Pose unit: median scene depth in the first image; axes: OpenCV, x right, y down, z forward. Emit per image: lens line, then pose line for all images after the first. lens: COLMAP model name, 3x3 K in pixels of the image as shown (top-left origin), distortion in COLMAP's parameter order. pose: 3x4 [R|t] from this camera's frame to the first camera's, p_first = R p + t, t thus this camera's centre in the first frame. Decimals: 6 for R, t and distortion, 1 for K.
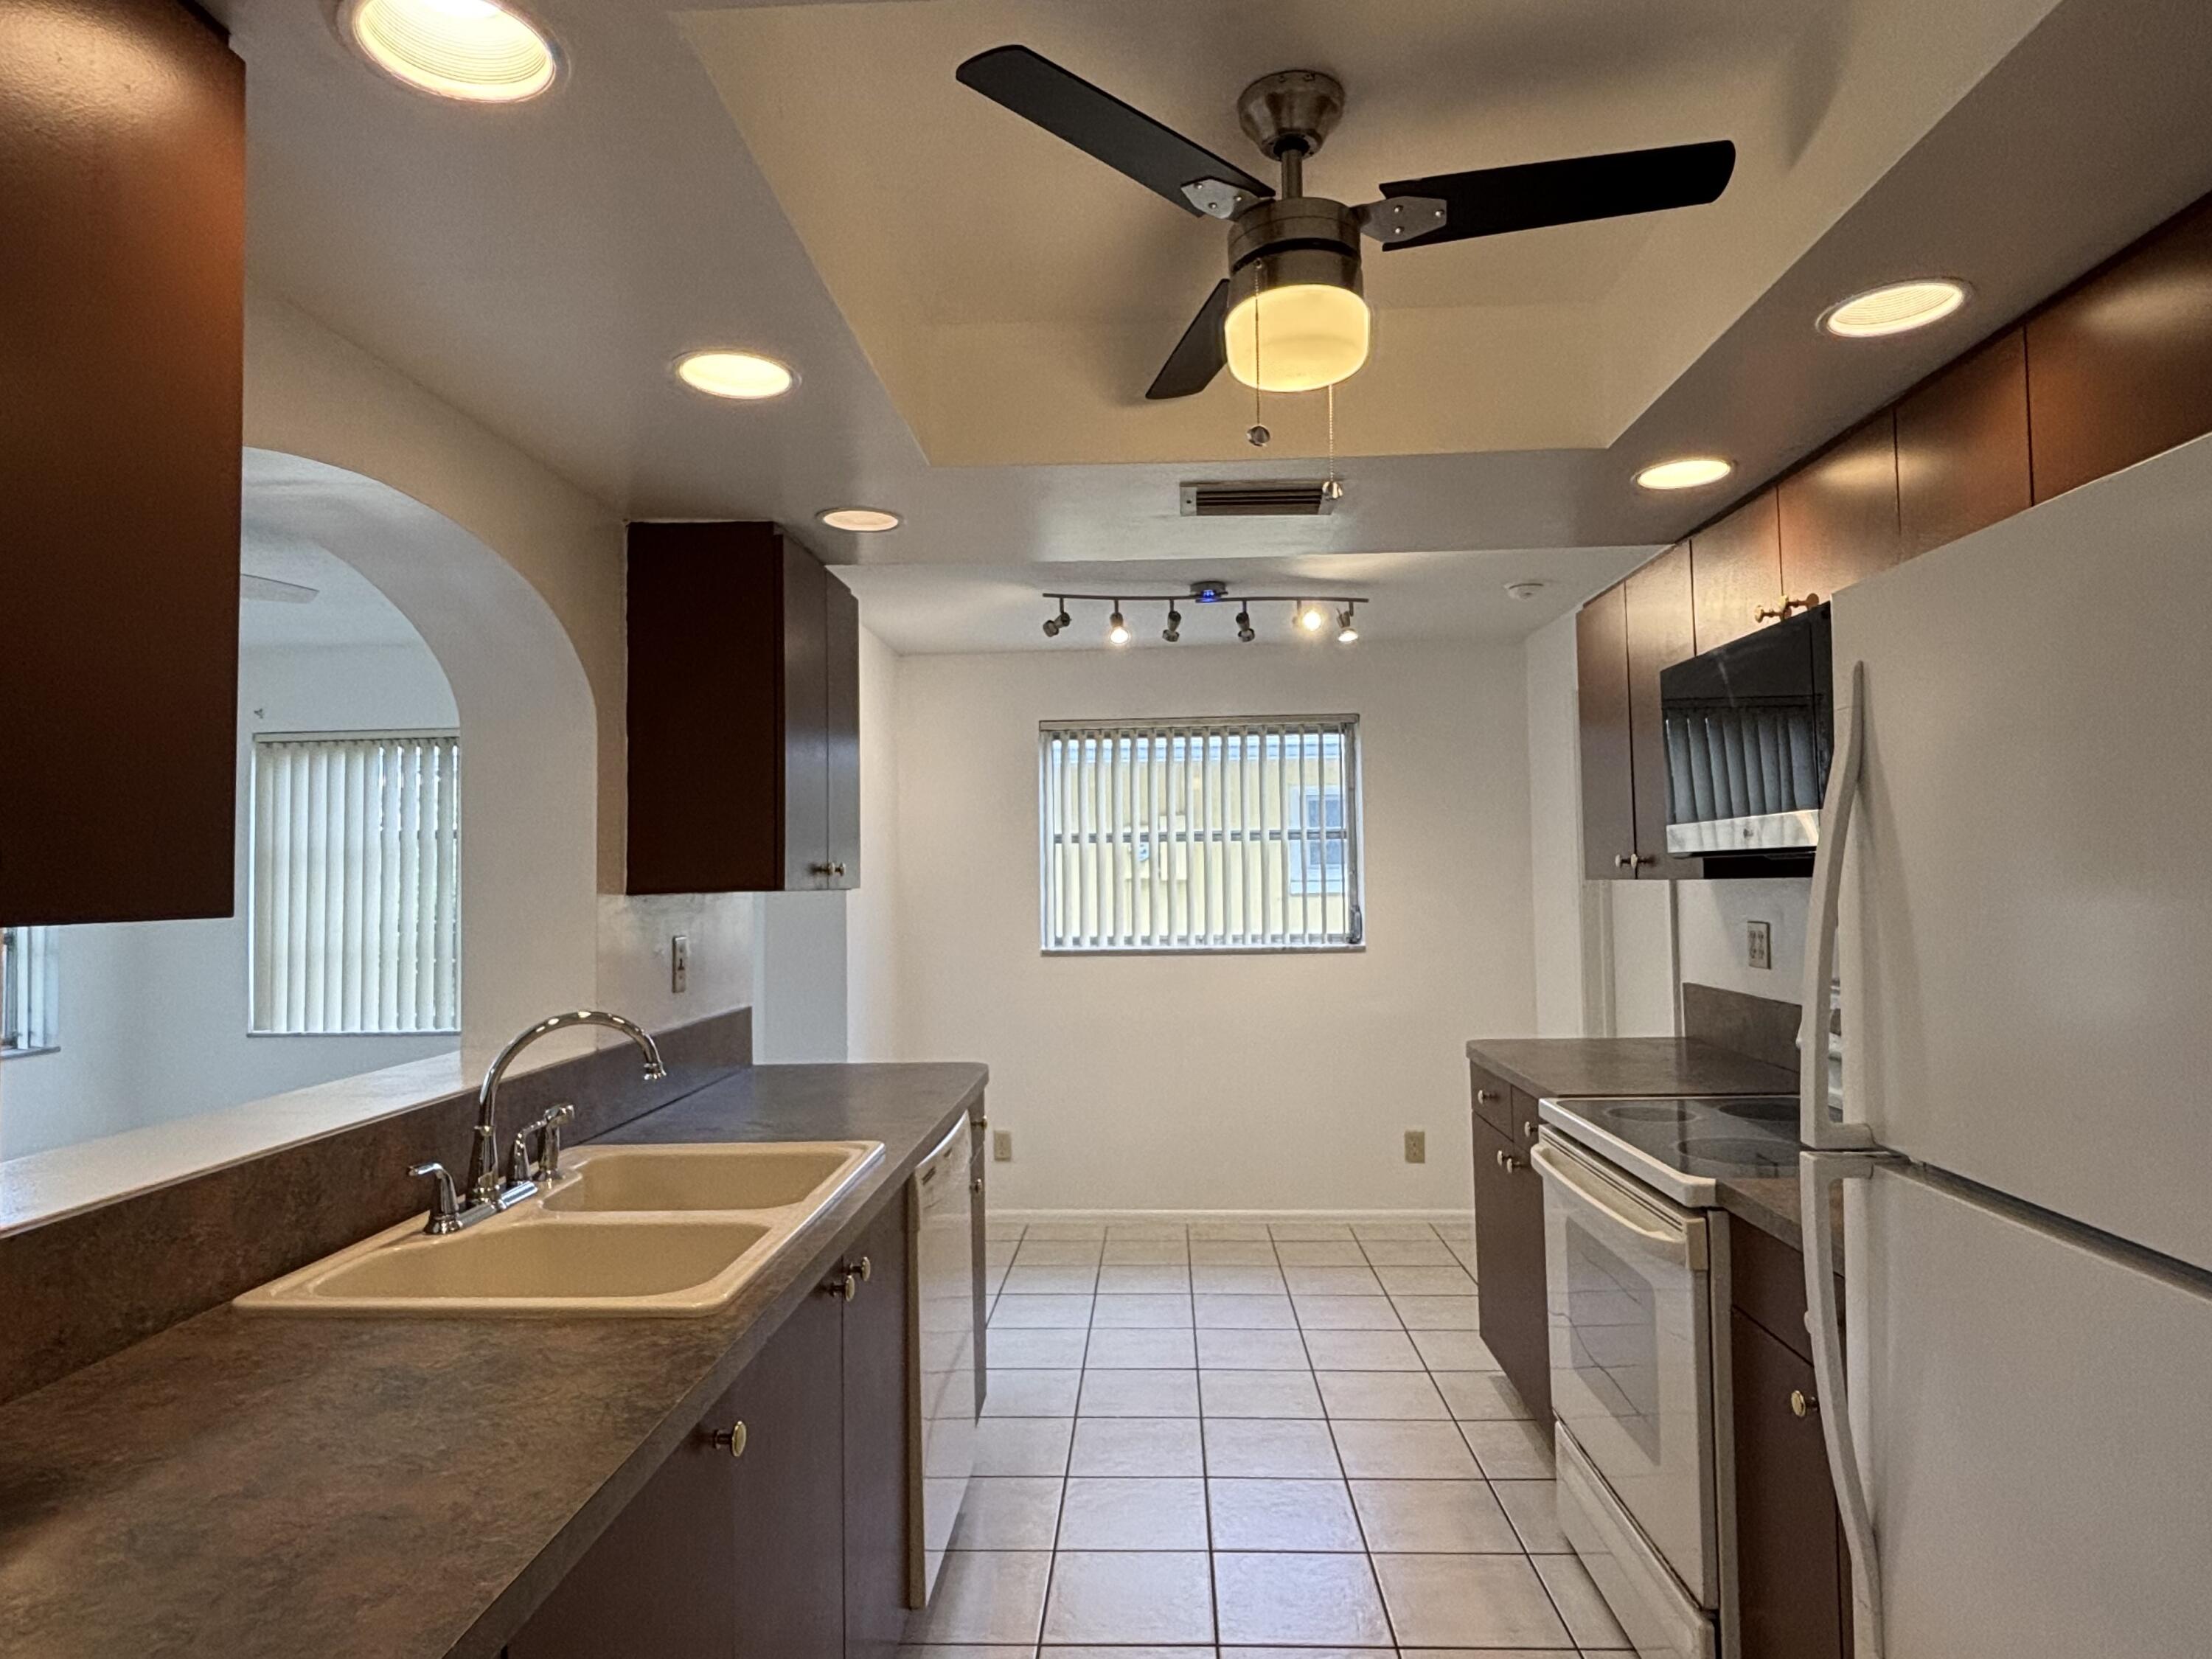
lens RADIAL K [[1331.6, 0, 1041.6], [0, 1331.6, 833.2], [0, 0, 1]] dist [0.003831, -0.000792]
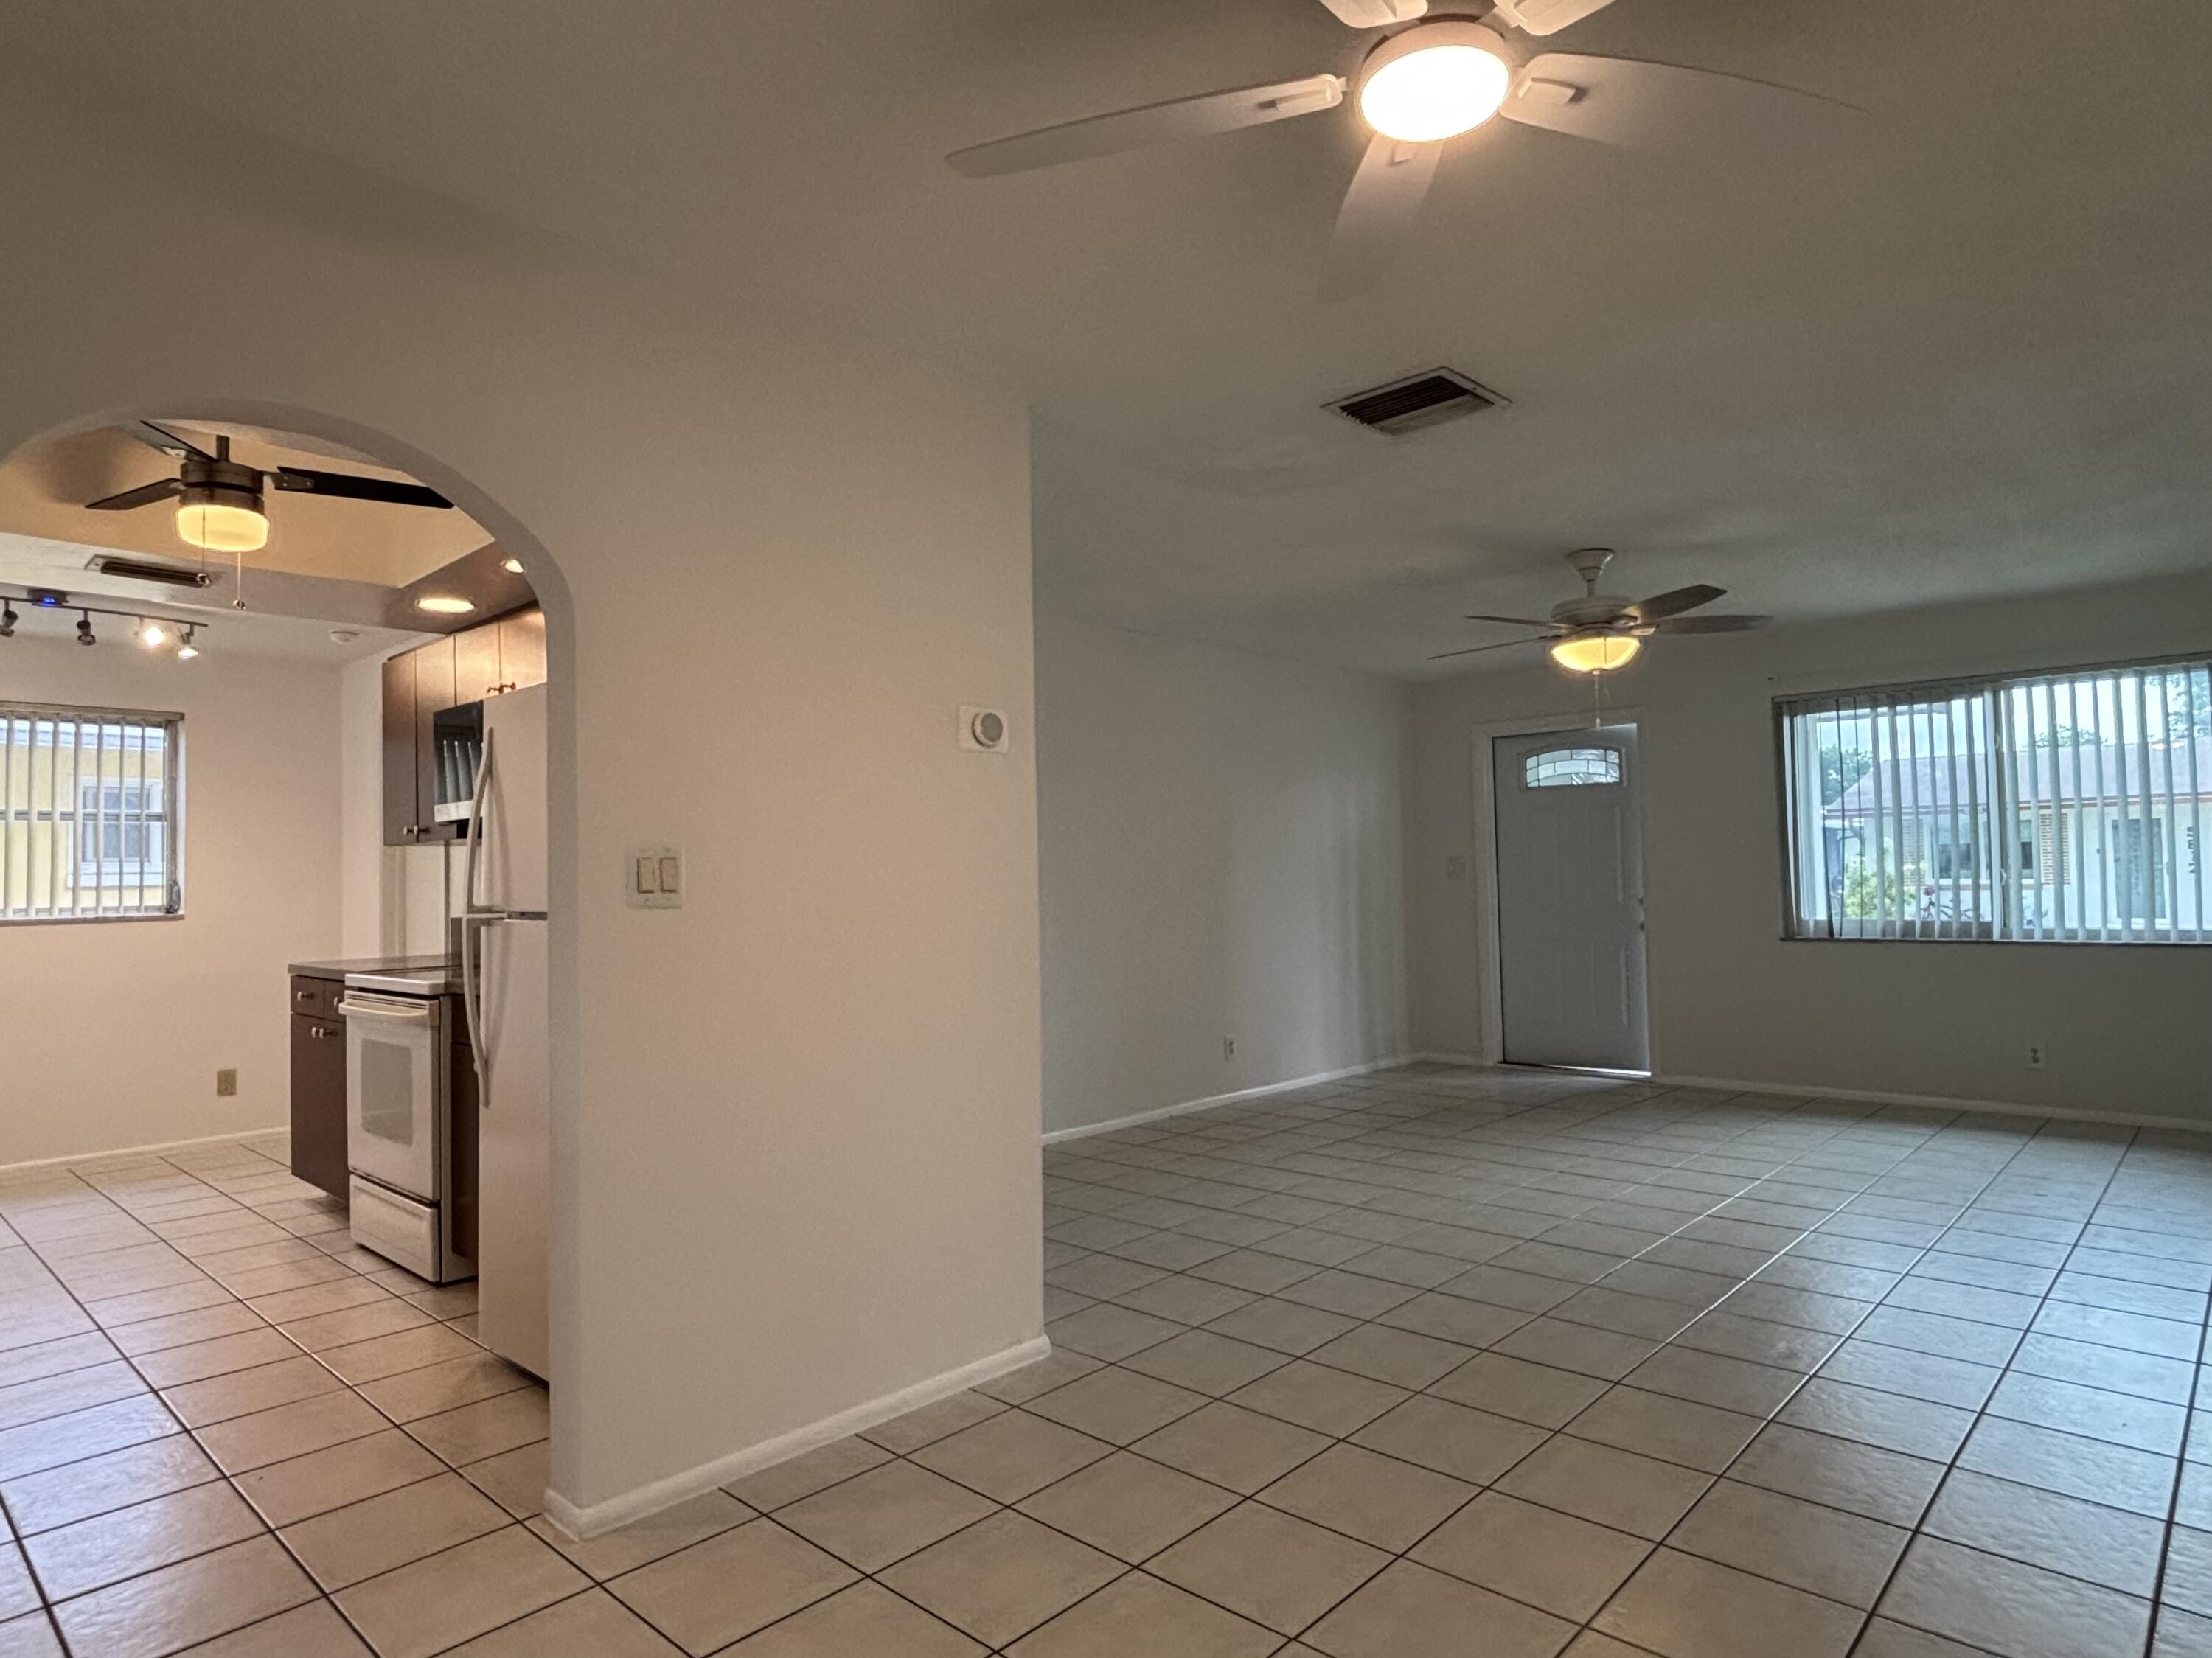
lens RADIAL K [[1289.0, 0, 1102.6], [0, 1289.0, 835.5], [0, 0, 1]] dist [-0.001194, -0.001097]
pose [[0.630347, 0.027225, 0.775836, -0.155823], [-0.019215, 0.999626, -0.019466, 0.028772], [-0.776075, -0.002638, 0.630635, -0.409388]]
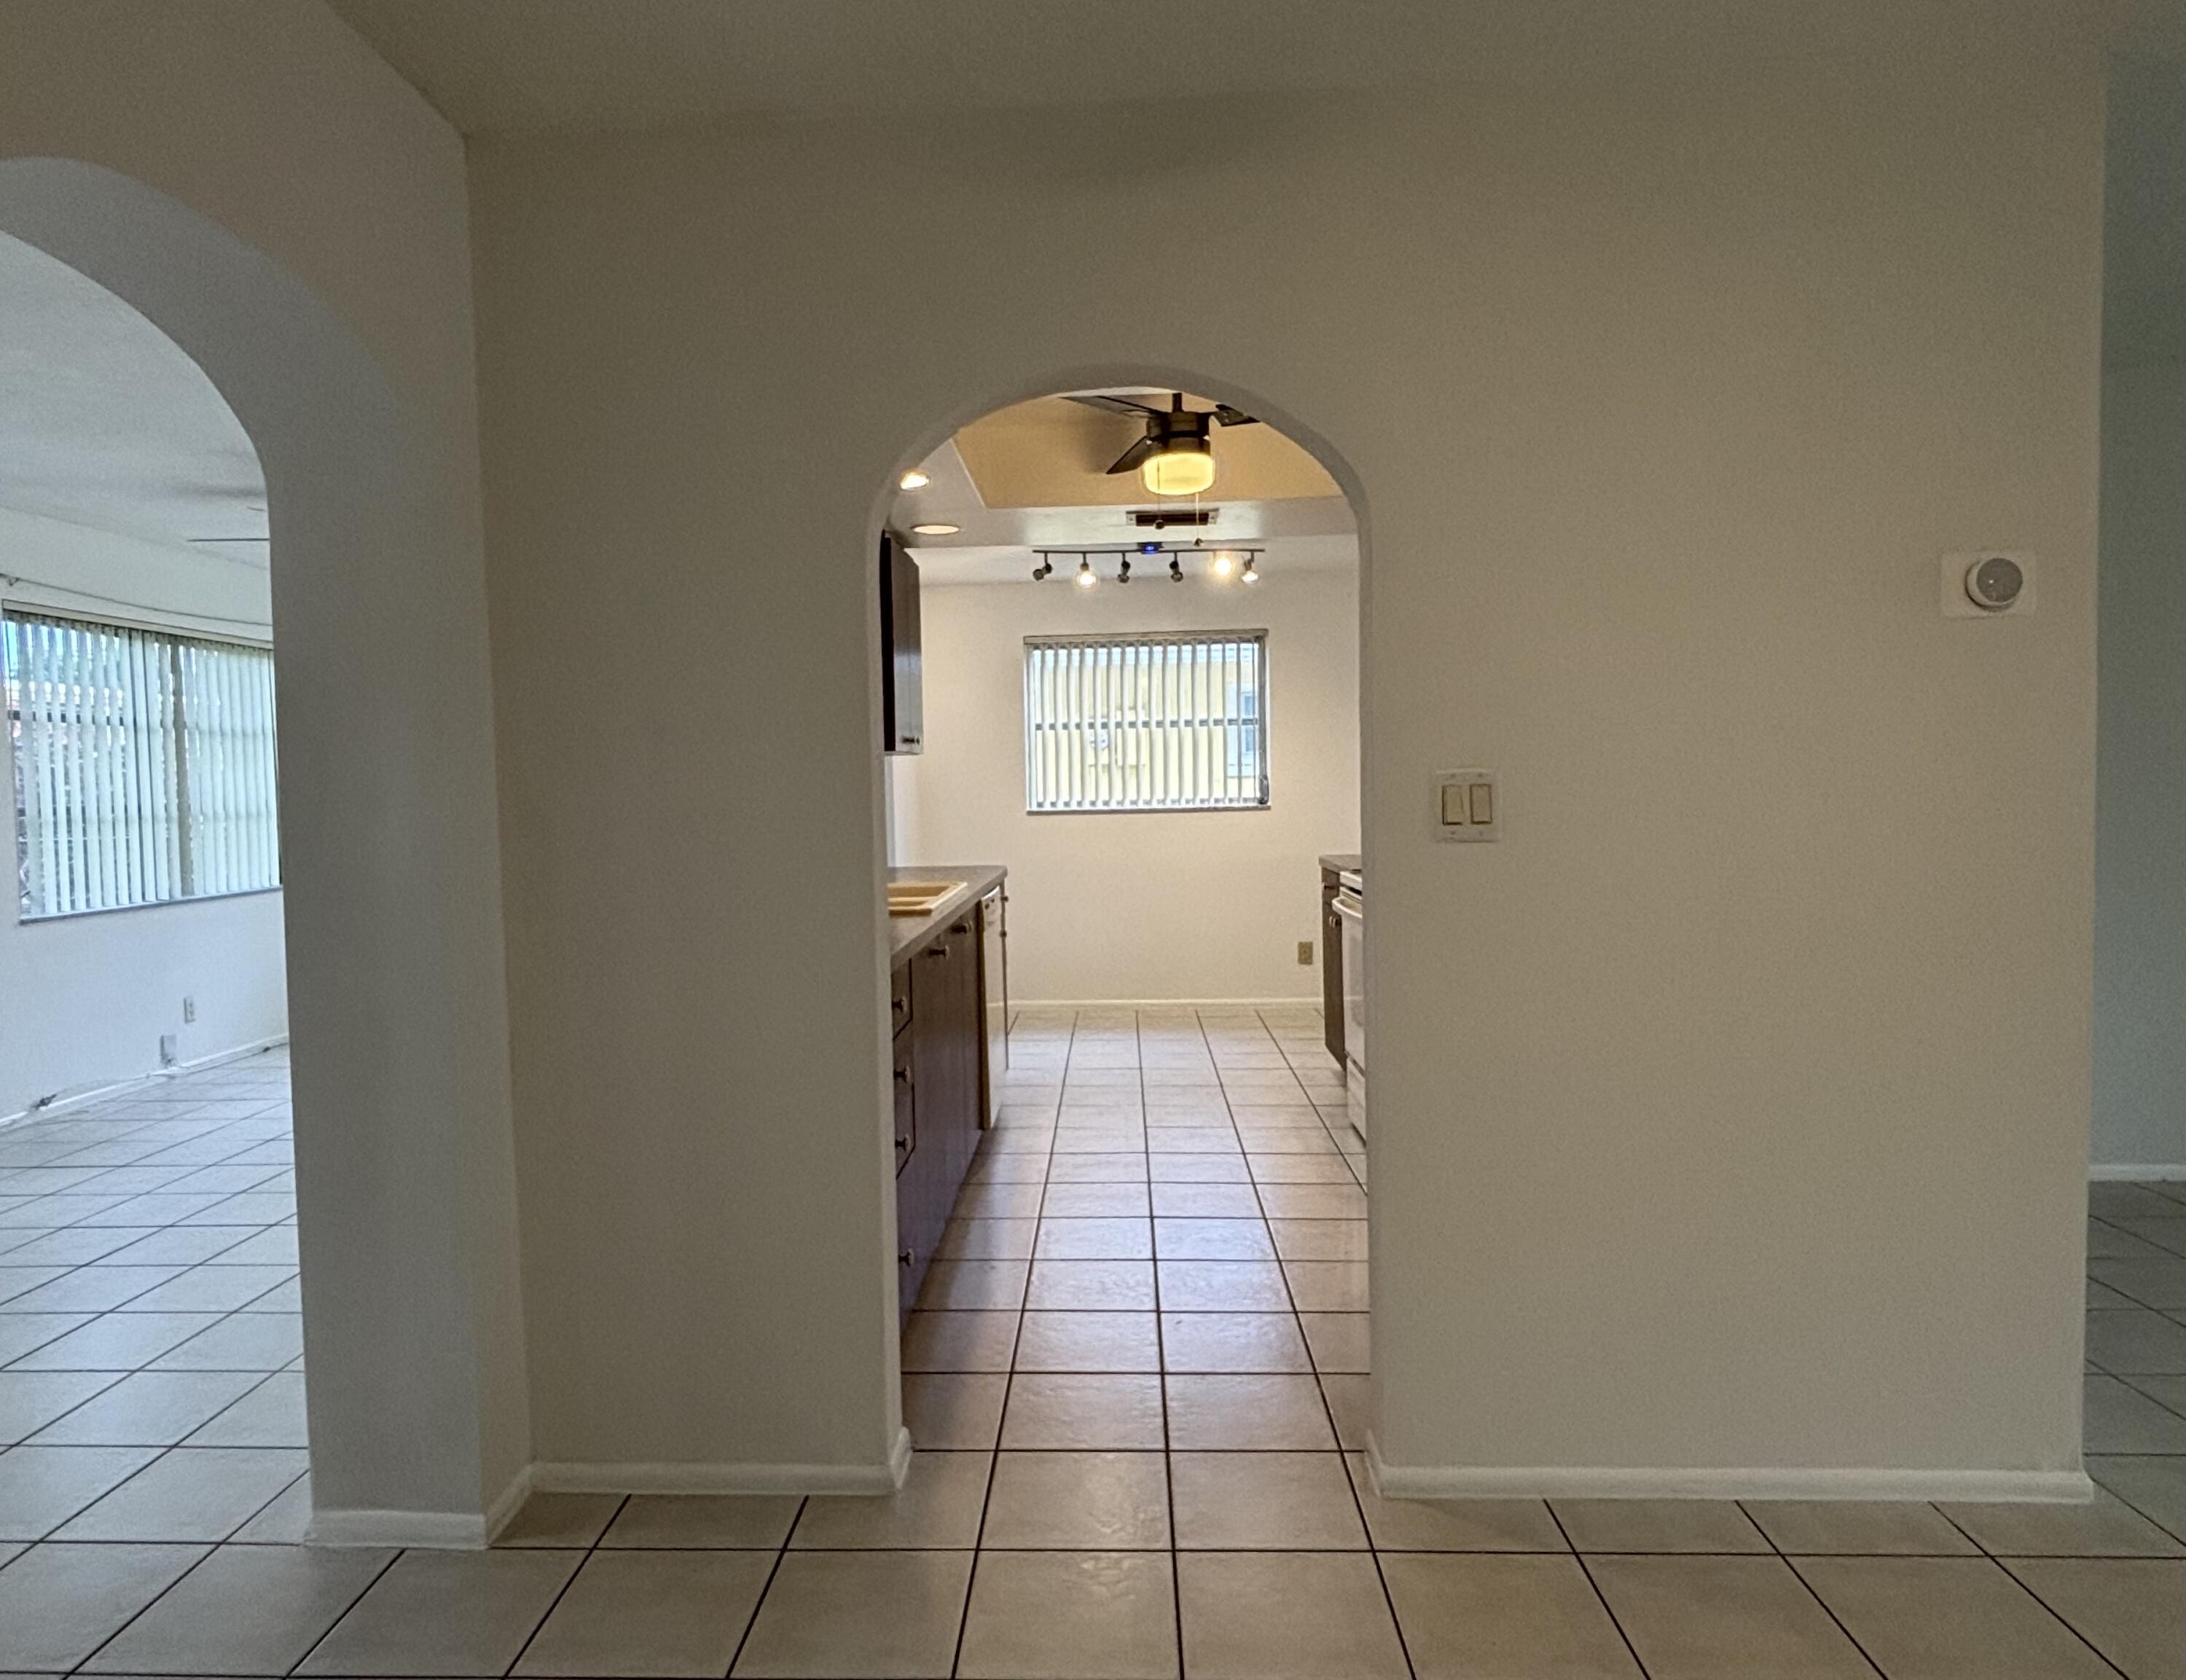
lens RADIAL K [[1326.4, 0, 999.3], [0, 1326.4, 857.3], [0, 0, 1]] dist [-0.003821, -0.000933]
pose [[0.999945, -0.010500, -0.000352, -0.035353], [0.010487, 0.995519, 0.093977, 0.011569], [-0.000636, -0.093976, 0.995574, -0.410106]]
